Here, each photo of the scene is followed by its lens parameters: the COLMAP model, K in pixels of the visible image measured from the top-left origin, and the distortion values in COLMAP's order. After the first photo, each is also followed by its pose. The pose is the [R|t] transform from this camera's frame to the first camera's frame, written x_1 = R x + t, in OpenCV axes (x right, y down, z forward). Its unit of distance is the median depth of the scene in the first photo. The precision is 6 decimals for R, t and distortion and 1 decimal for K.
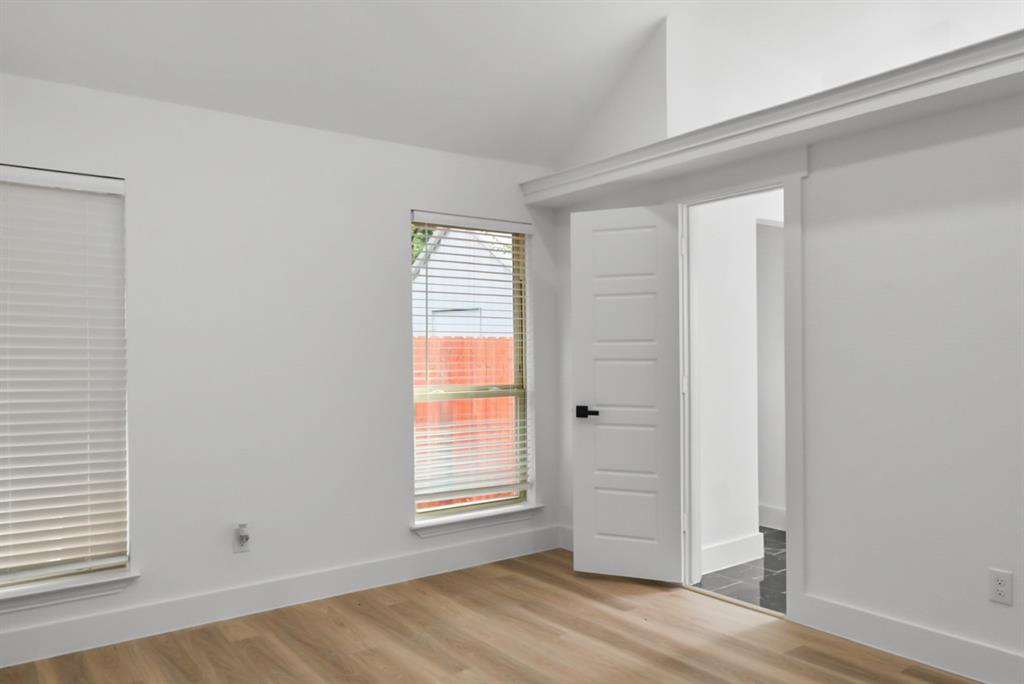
lens RADIAL K [[748.7, 0, 514.5], [0, 748.7, 370.3], [0, 0, 1]] dist [-0.000739, -0.001339]
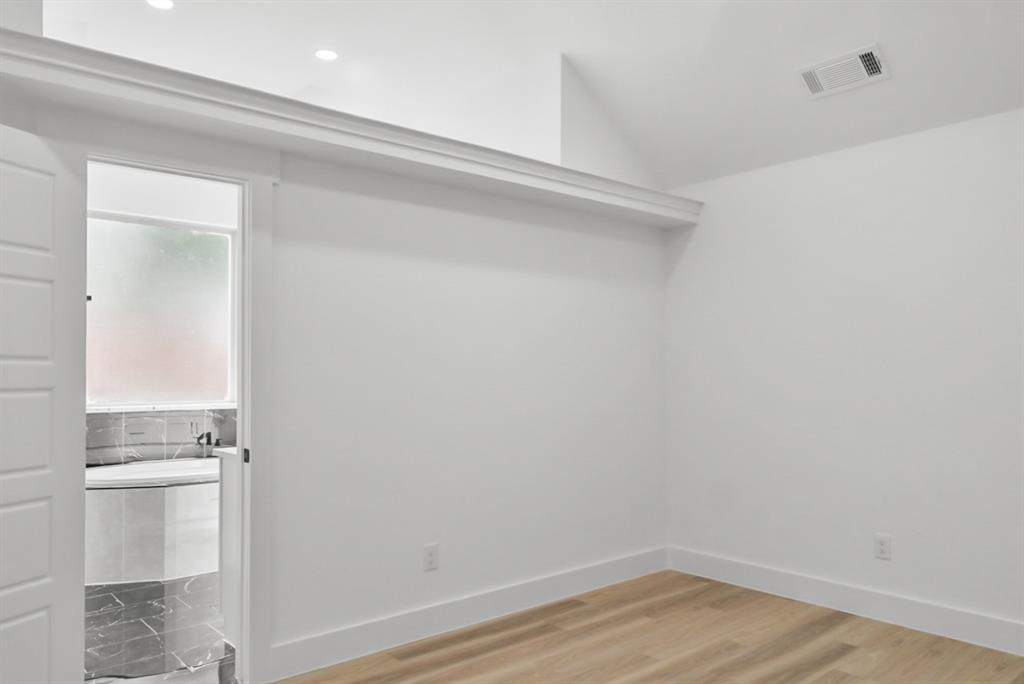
lens RADIAL K [[748.7, 0, 514.5], [0, 748.7, 370.3], [0, 0, 1]] dist [-0.000739, -0.001339]
pose [[-0.077156, 0.001279, 0.997018, -0.536440], [0.019849, 0.999803, 0.000253, -0.026263], [-0.996821, 0.019809, -0.077167, 0.781554]]
